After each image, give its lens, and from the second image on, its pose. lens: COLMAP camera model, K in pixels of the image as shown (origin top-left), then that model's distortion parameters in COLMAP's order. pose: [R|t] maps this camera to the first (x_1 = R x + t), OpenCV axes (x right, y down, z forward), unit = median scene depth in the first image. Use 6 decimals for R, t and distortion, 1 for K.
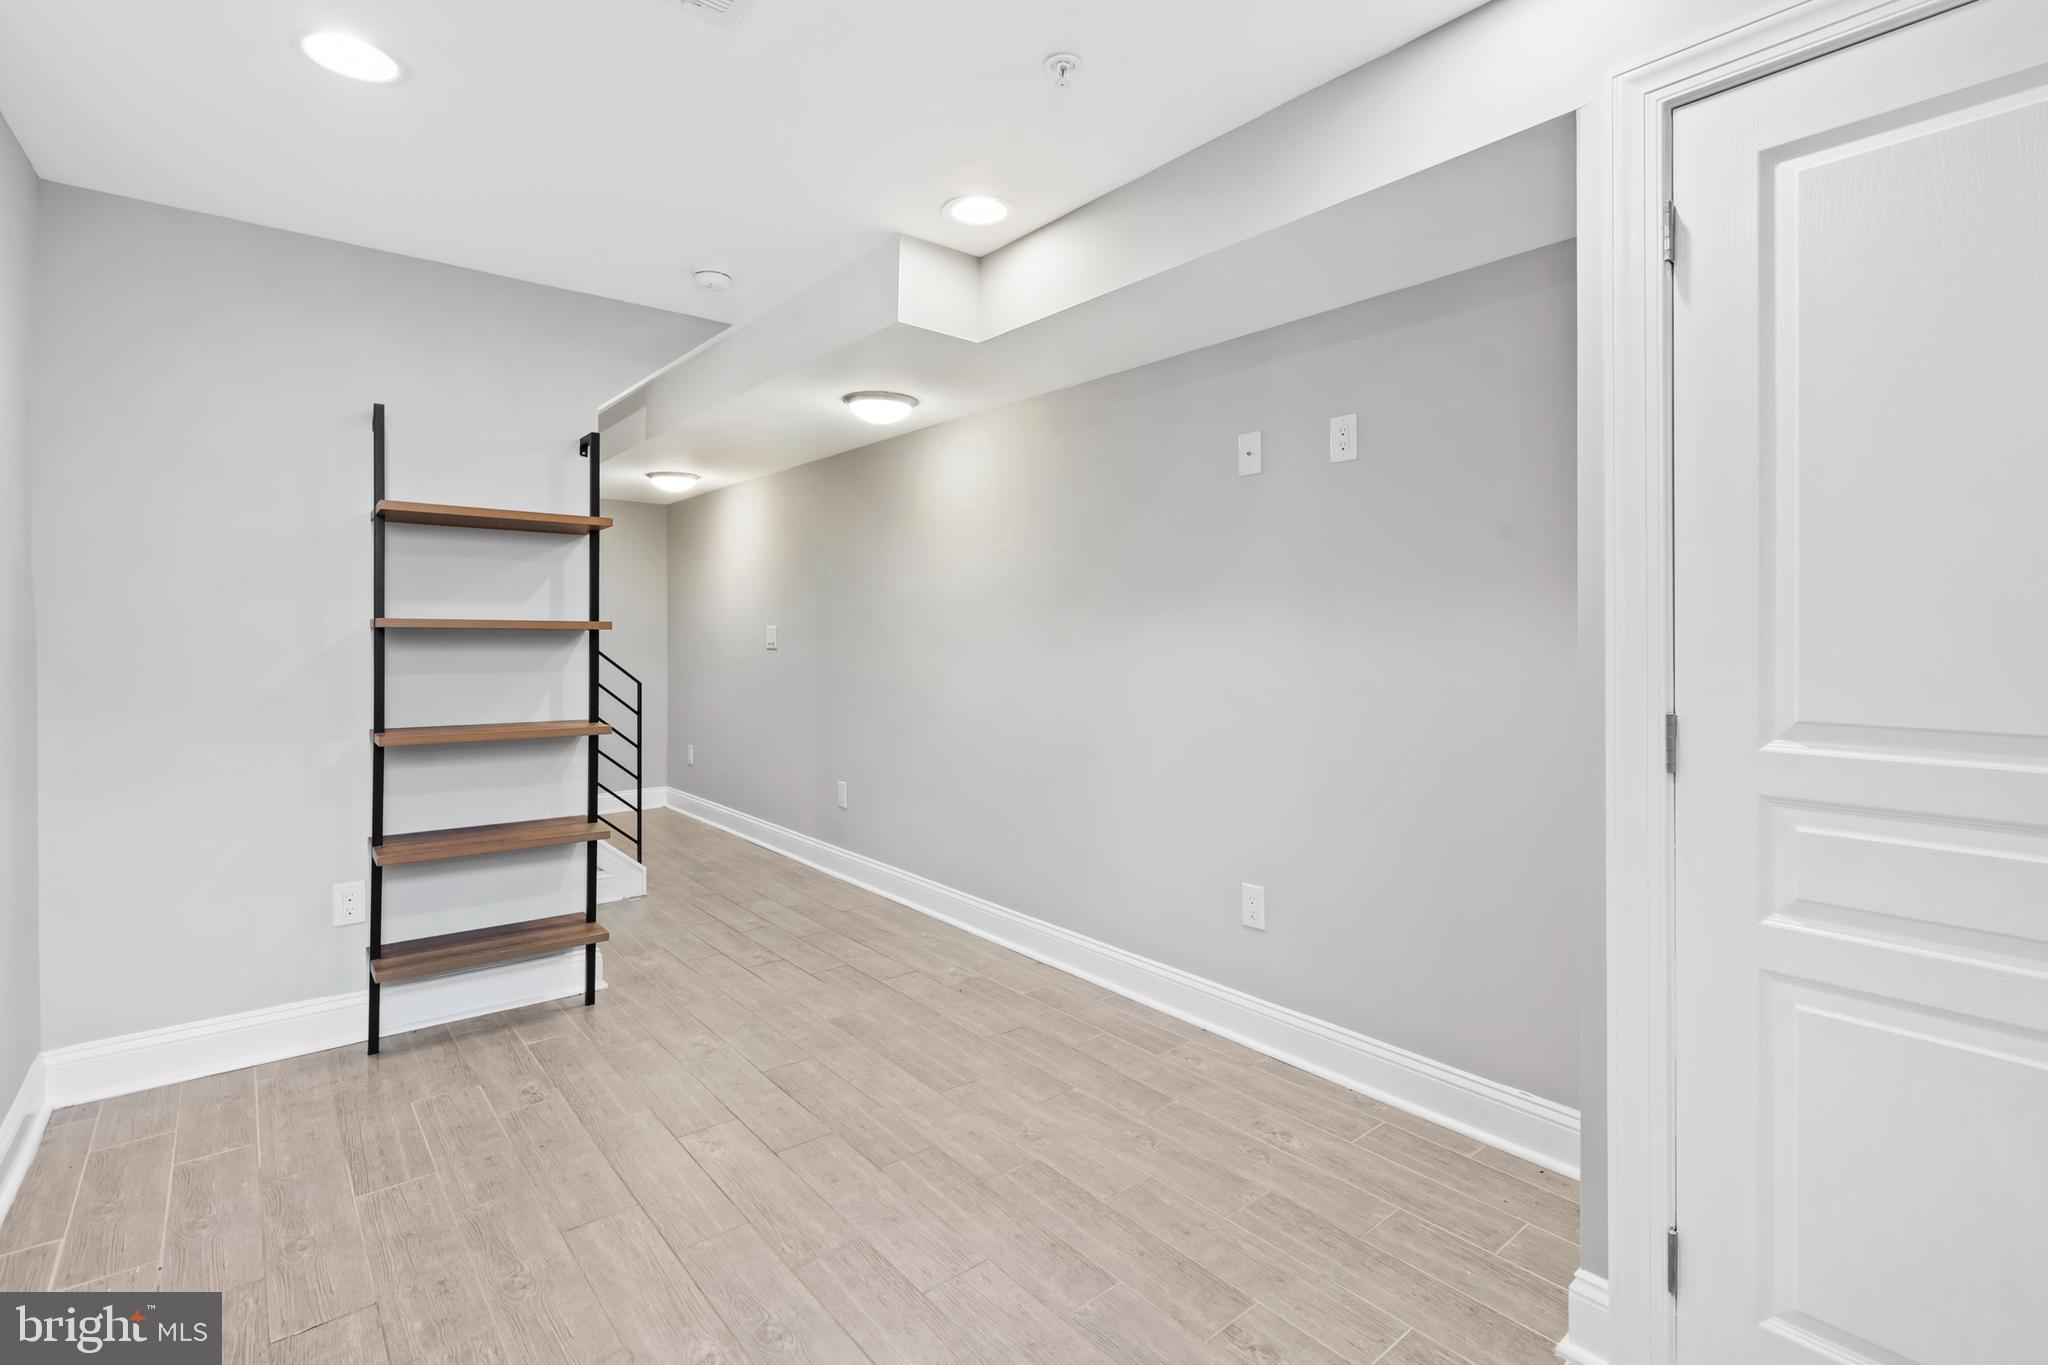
lens RADIAL K [[949.2, 0, 1014.9], [0, 949.2, 619.8], [0, 0, 1]] dist [-0.003918, 0.001742]
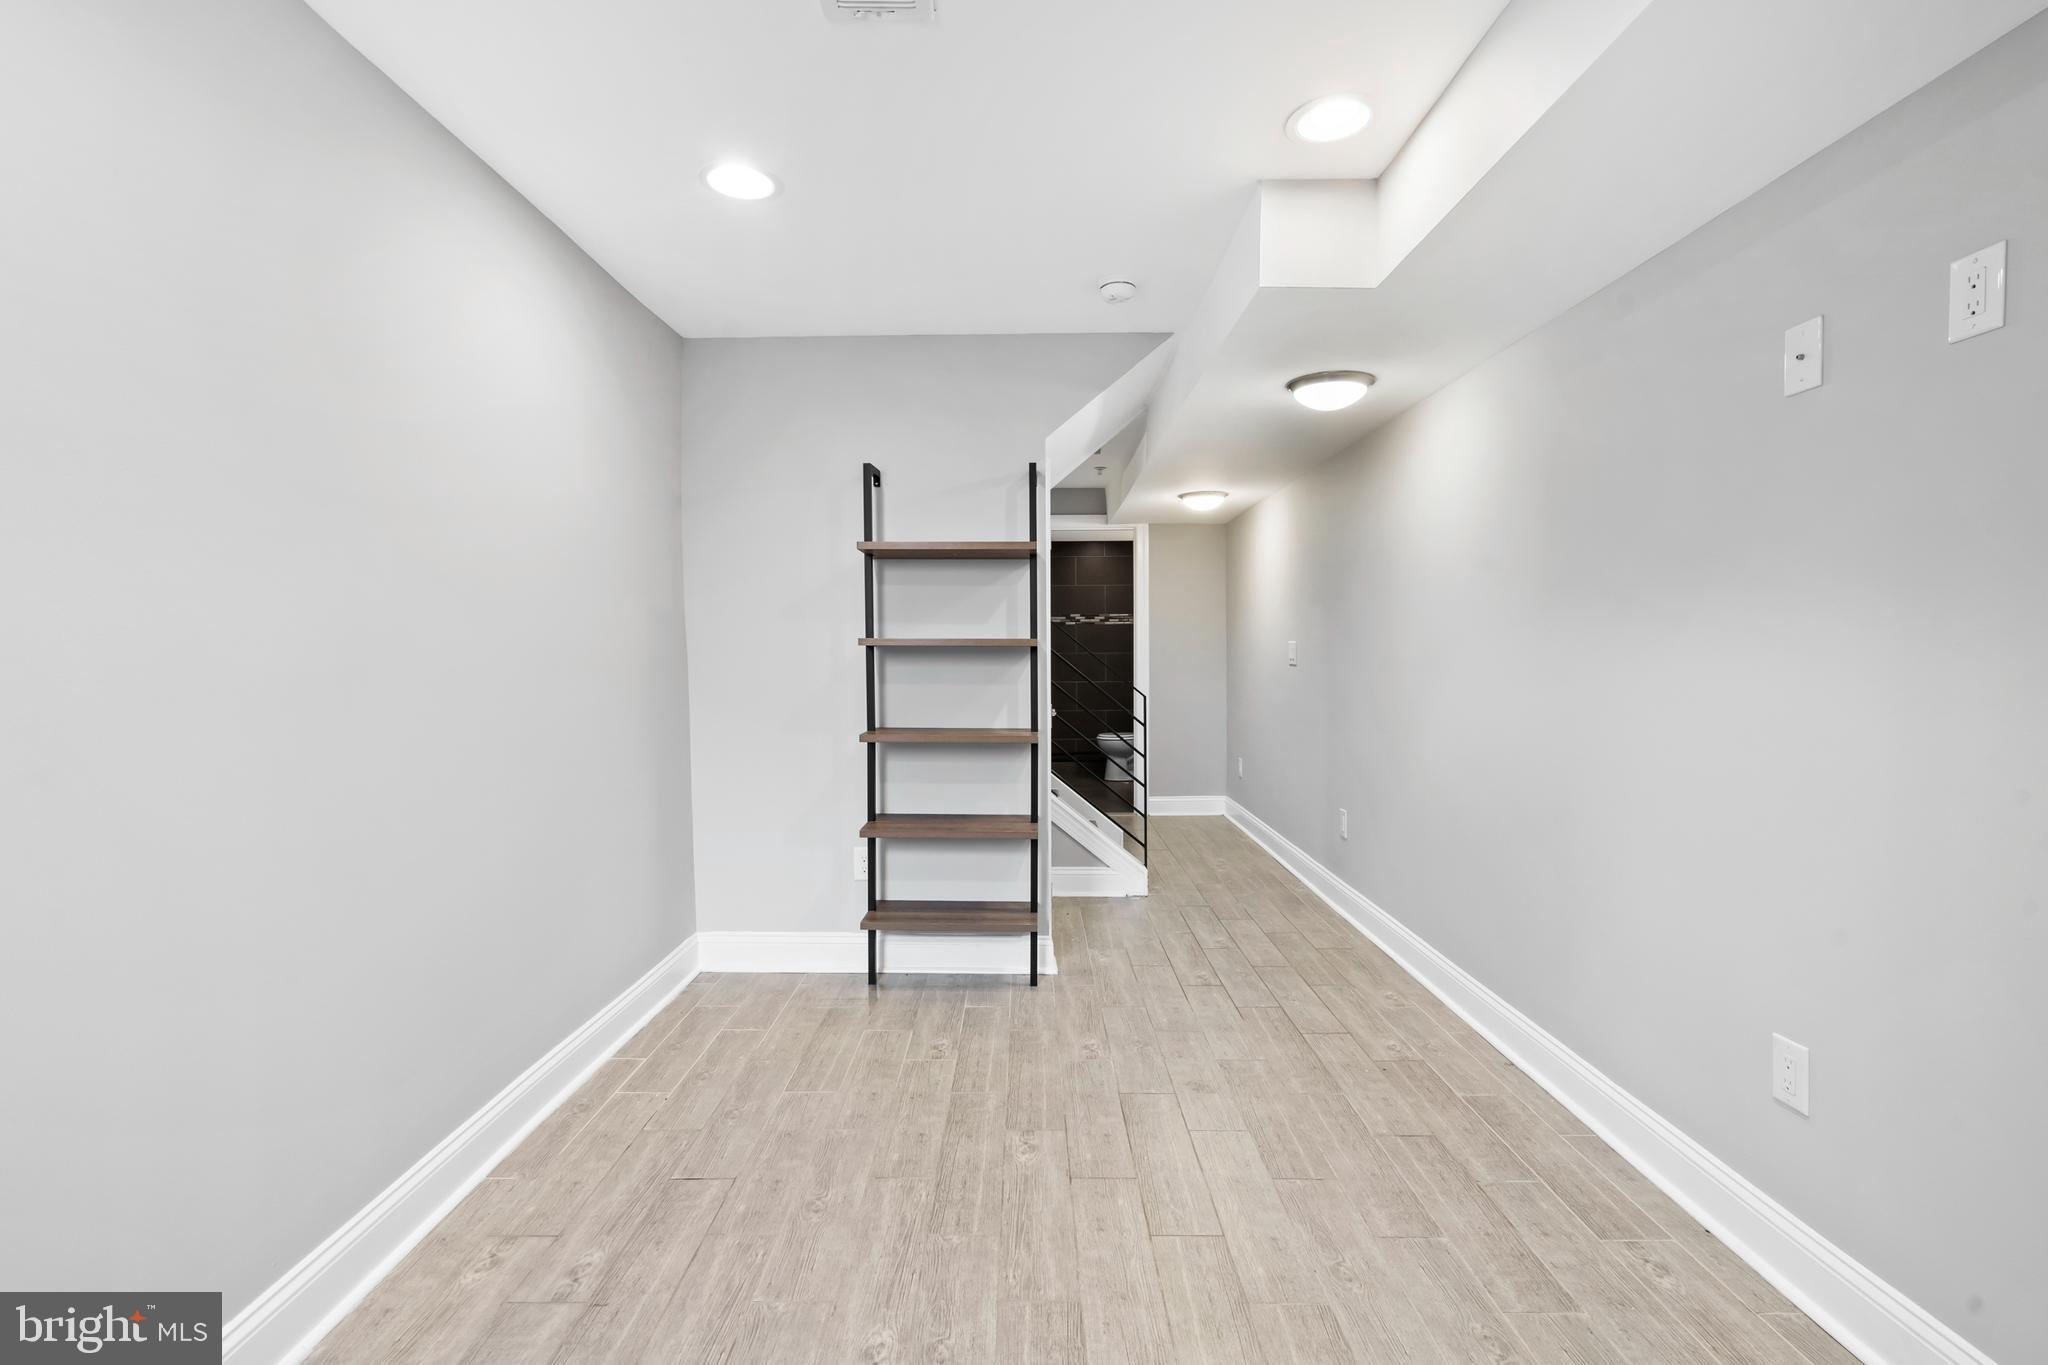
lens RADIAL K [[918.2, 0, 1016.9], [0, 918.2, 680.6], [0, 0, 1]] dist [-0.001525, 0.000789]
pose [[0.767032, 0.017900, -0.641359, 0.243880], [0.013208, 0.998958, 0.043677, 0.004135], [0.641473, -0.041973, 0.765996, 0.204692]]
